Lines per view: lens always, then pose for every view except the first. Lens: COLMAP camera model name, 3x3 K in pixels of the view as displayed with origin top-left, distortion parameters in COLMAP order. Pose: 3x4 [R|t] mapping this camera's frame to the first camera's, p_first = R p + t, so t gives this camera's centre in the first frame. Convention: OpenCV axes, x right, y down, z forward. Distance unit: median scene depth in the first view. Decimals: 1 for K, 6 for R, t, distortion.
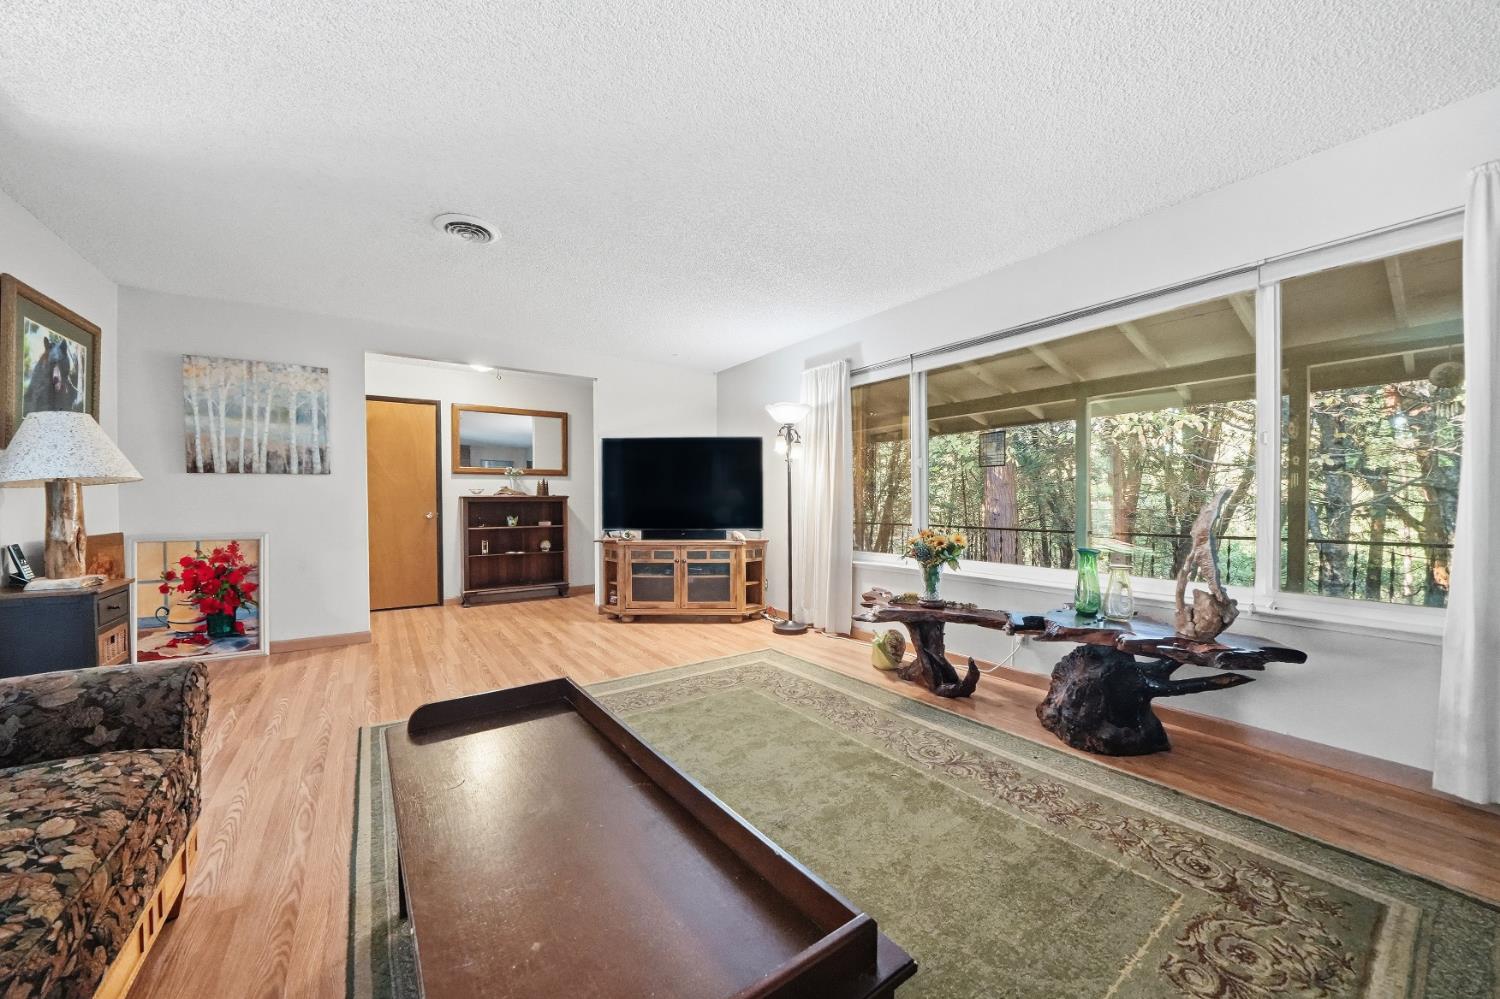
lens RADIAL K [[536.6, 0, 748.2], [0, 536.6, 494.9], [0, 0, 1]] dist [-0.019742, 0.000357]
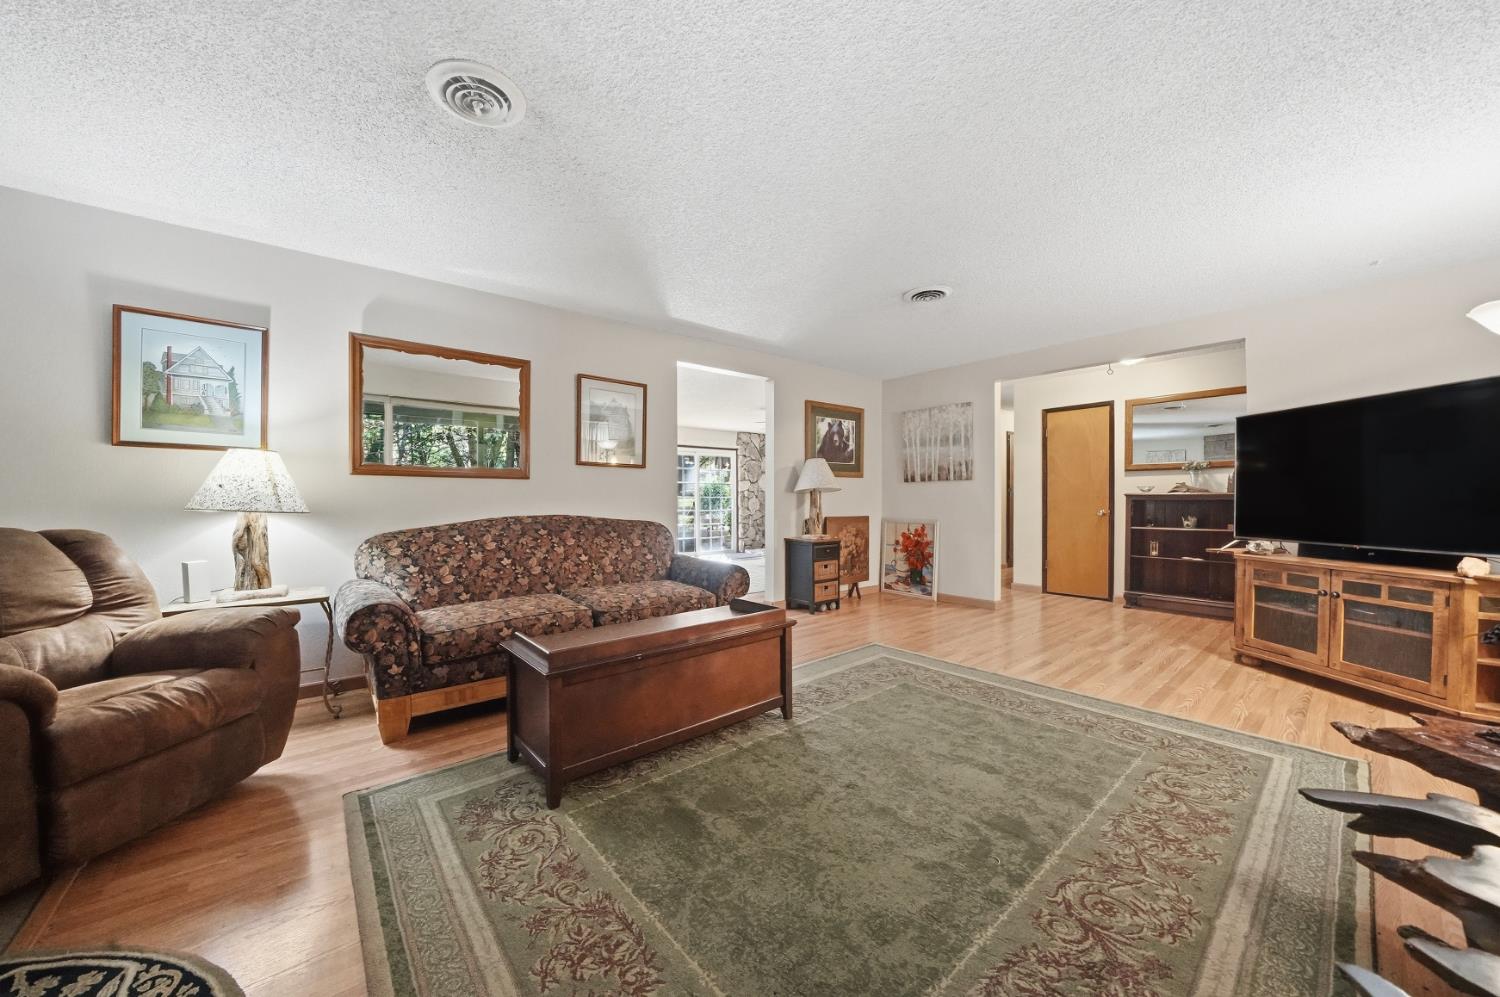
lens RADIAL K [[536.6, 0, 748.2], [0, 536.6, 493.9], [0, 0, 1]] dist [-0.019742, 0.000357]
pose [[0.091242, -0.006804, -0.995806, 0.562369], [0.012041, 0.999911, -0.005729, -0.001433], [0.995756, -0.011468, 0.091315, 0.324428]]
